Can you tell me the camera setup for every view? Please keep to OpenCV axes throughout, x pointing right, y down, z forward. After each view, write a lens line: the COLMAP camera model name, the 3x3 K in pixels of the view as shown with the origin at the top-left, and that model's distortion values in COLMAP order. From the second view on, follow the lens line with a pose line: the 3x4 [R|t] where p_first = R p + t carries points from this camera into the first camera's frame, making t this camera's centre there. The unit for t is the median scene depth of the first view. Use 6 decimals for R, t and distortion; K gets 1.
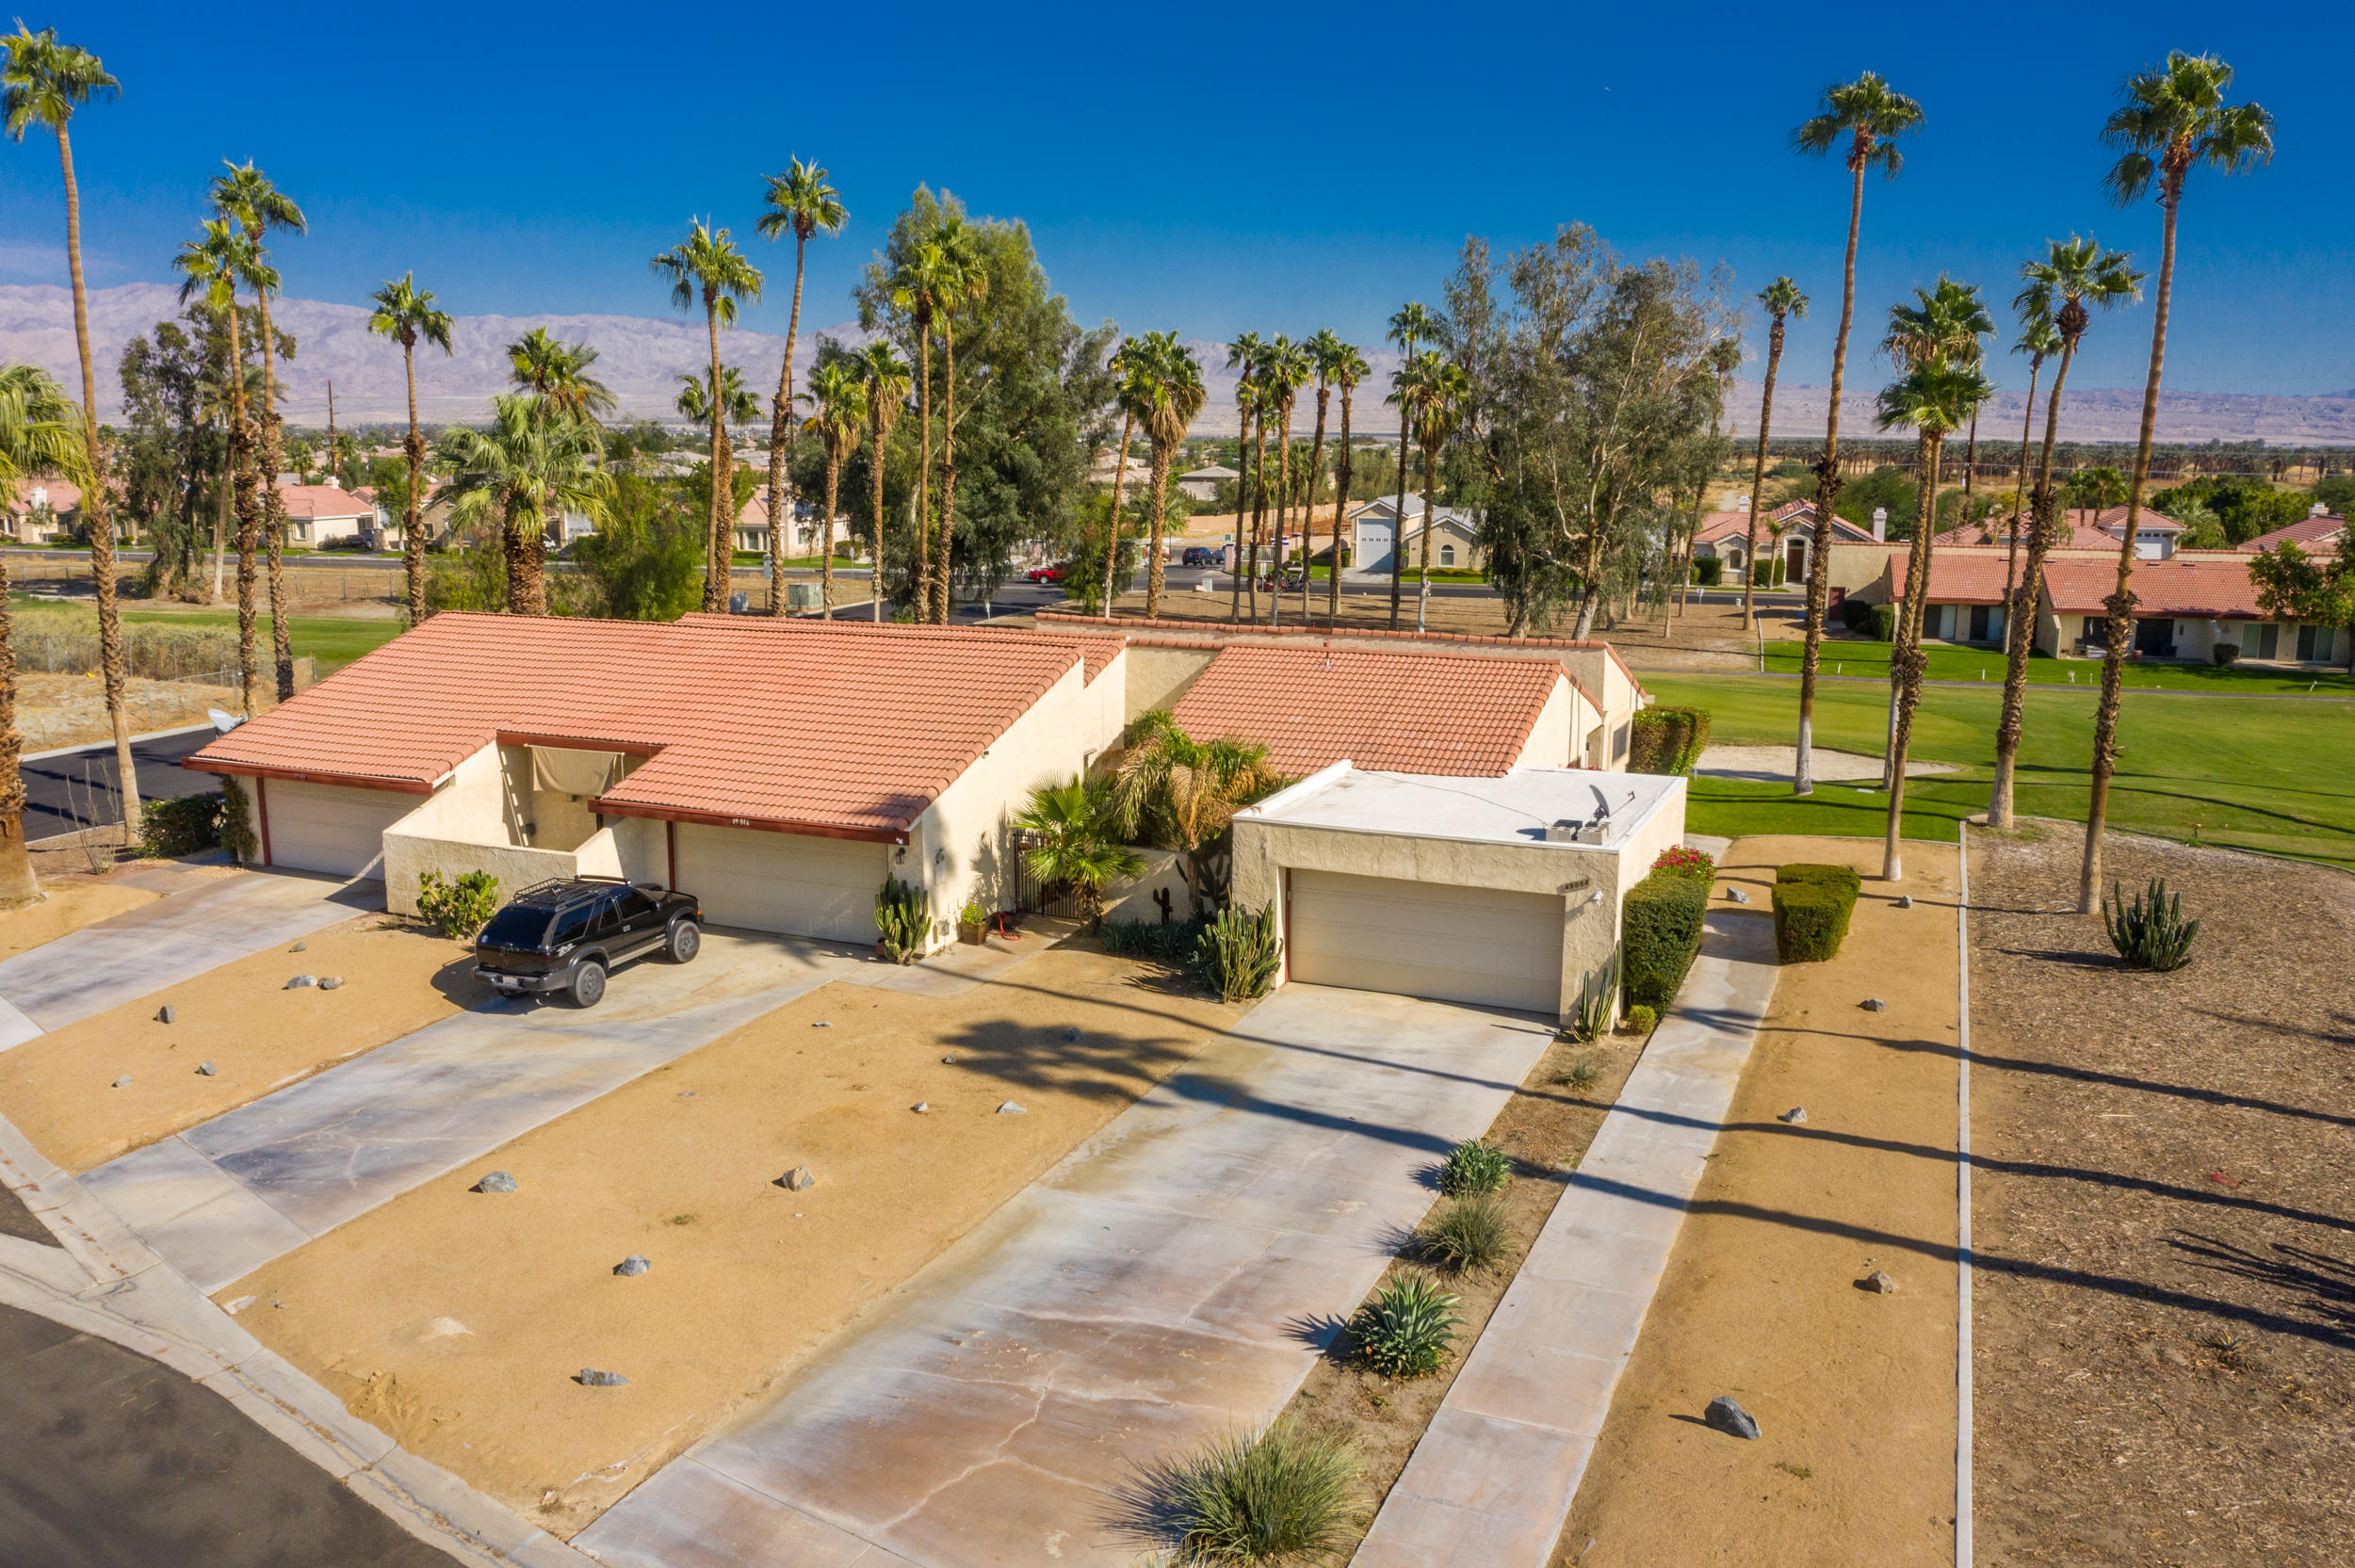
lens RADIAL K [[1837.7, 0, 1177.5], [0, 1837.7, 784.0], [0, 0, 1]] dist [-0.019998, 0.005607]
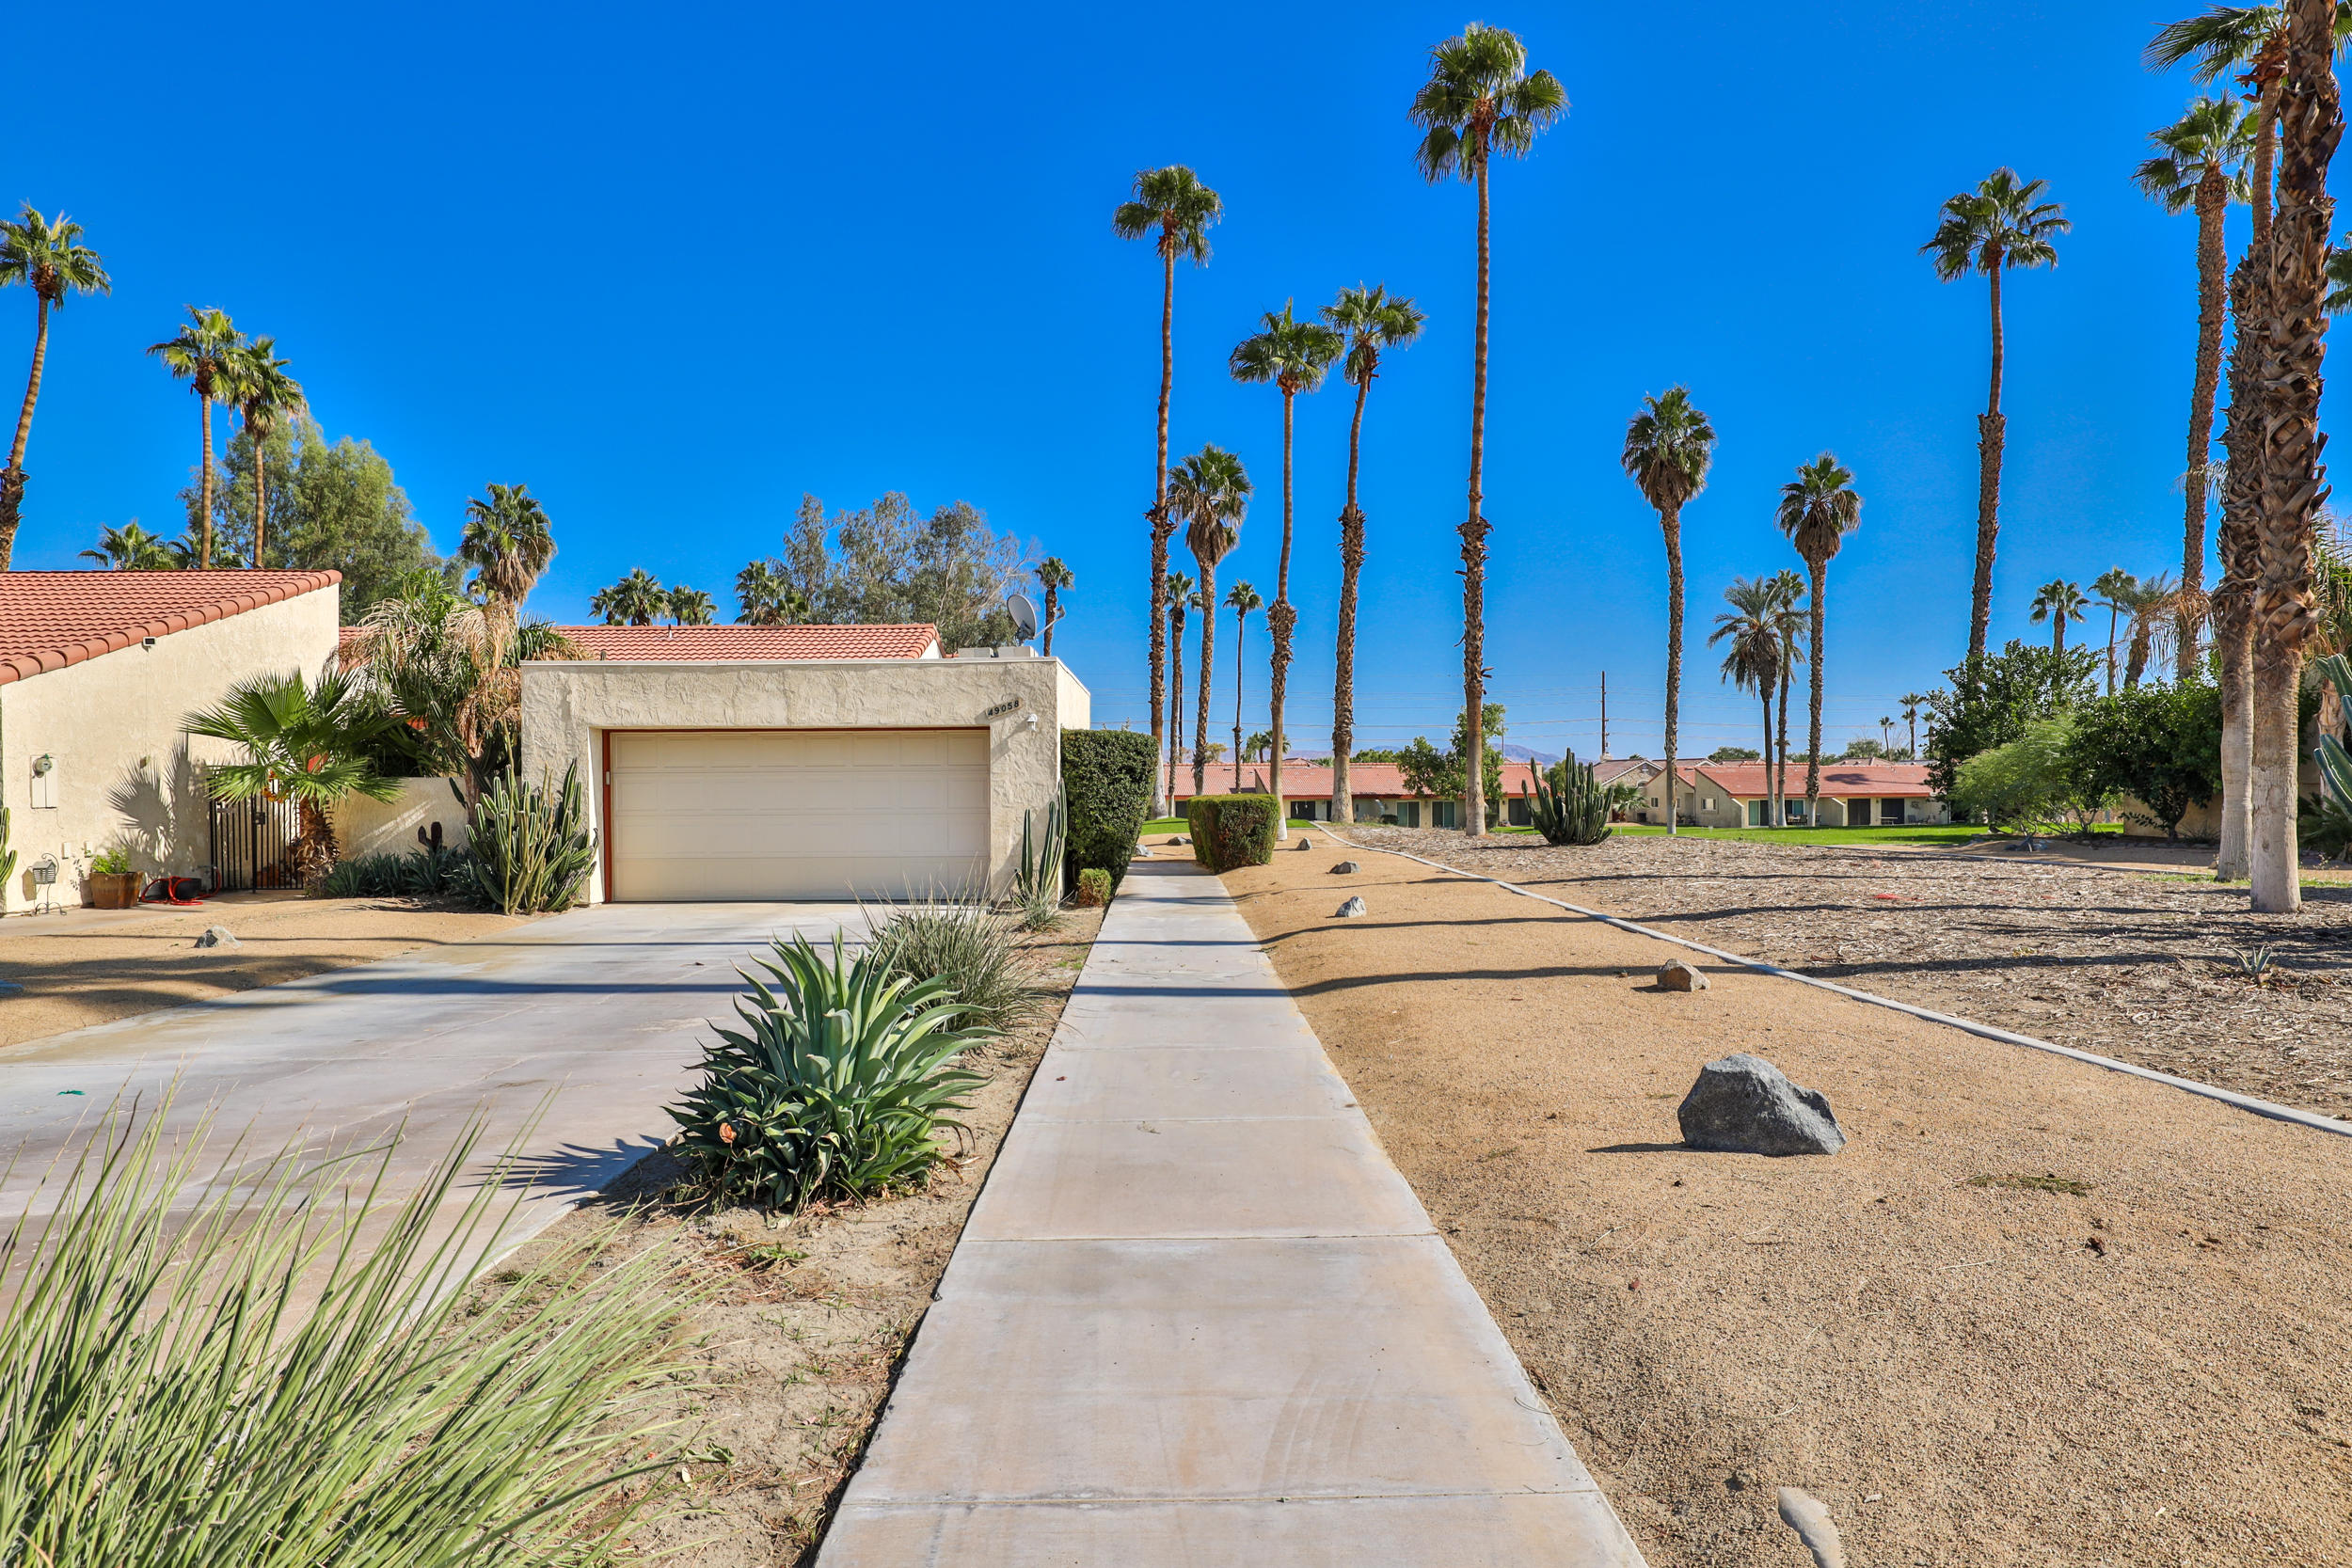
lens RADIAL K [[1380.2, 0, 1168.8], [0, 1380.2, 783.2], [0, 0, 1]] dist [-0.044551, 0.043864]
pose [[0.915290, -0.009469, 0.402685, 0.024763], [0.084166, 0.982151, -0.168212, 0.093885], [-0.393905, 0.187855, 0.899750, 0.232320]]
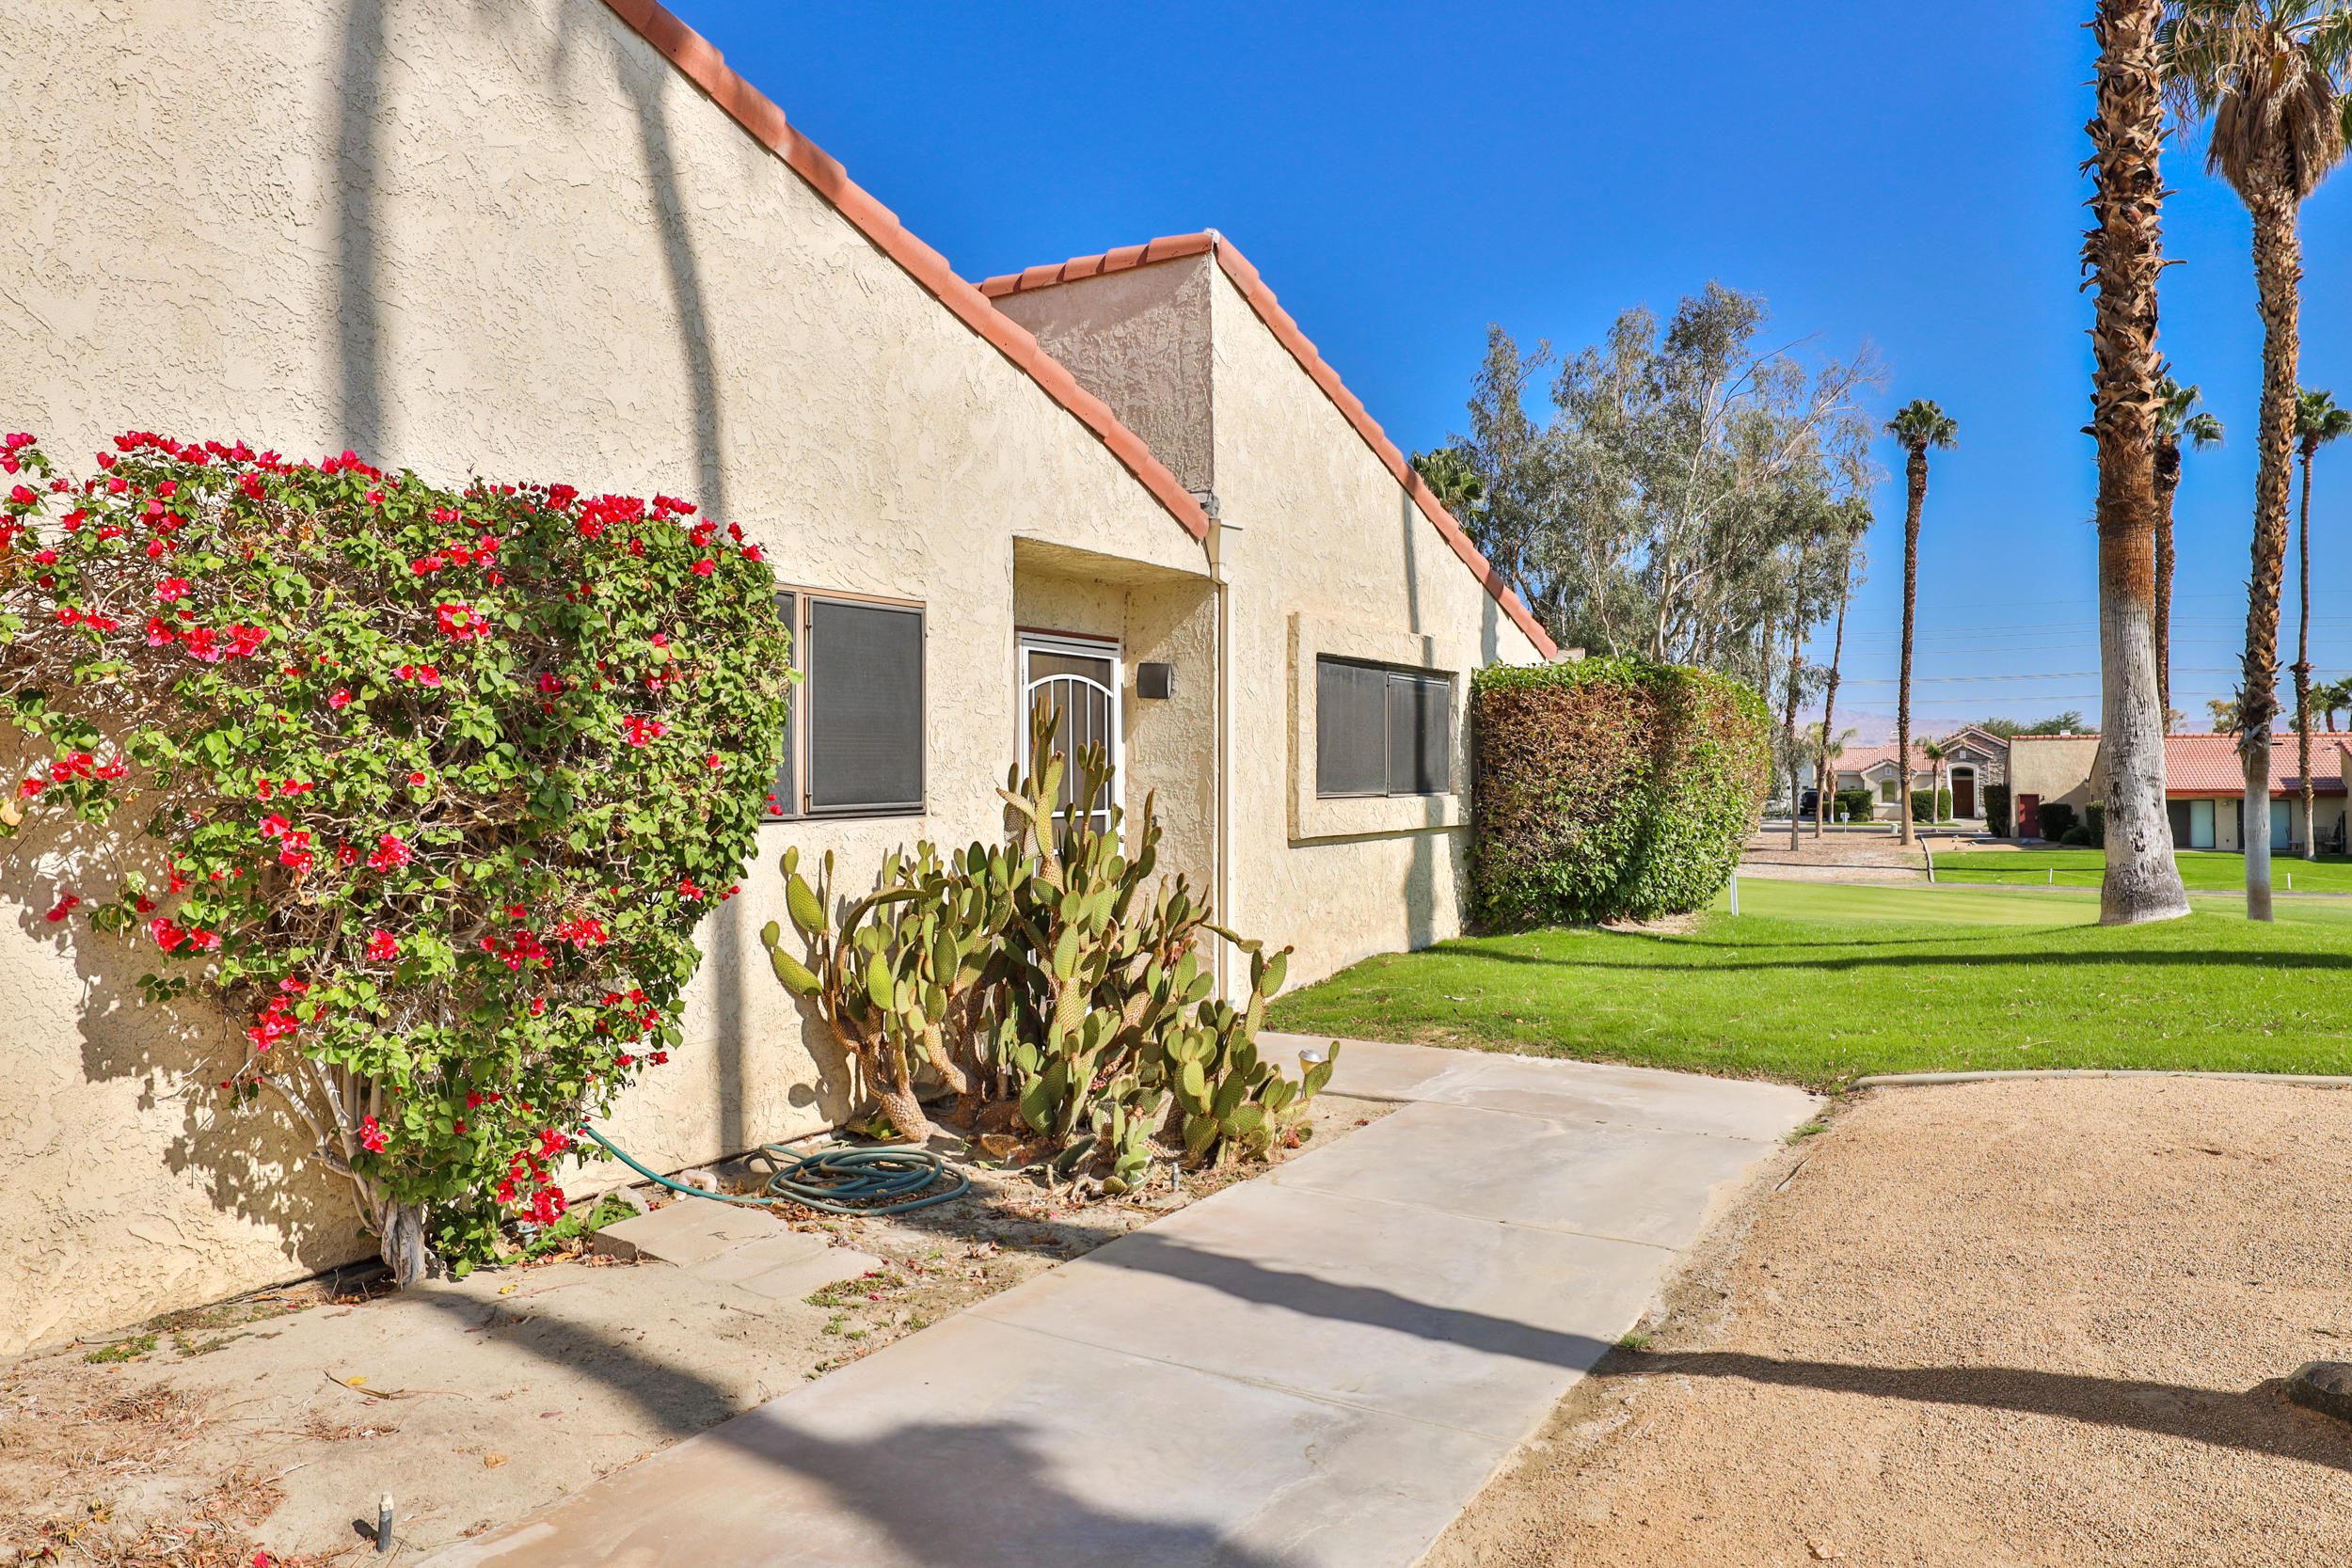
lens RADIAL K [[1575.9, 0, 1168.1], [0, 1575.9, 732.8], [0, 0, 1]] dist [-0.040943, 0.062753]
pose [[0.989925, -0.012477, -0.141041, 0.193521], [-0.017481, 0.977720, -0.209186, 0.021413], [0.140508, 0.209544, 0.967651, 0.619374]]
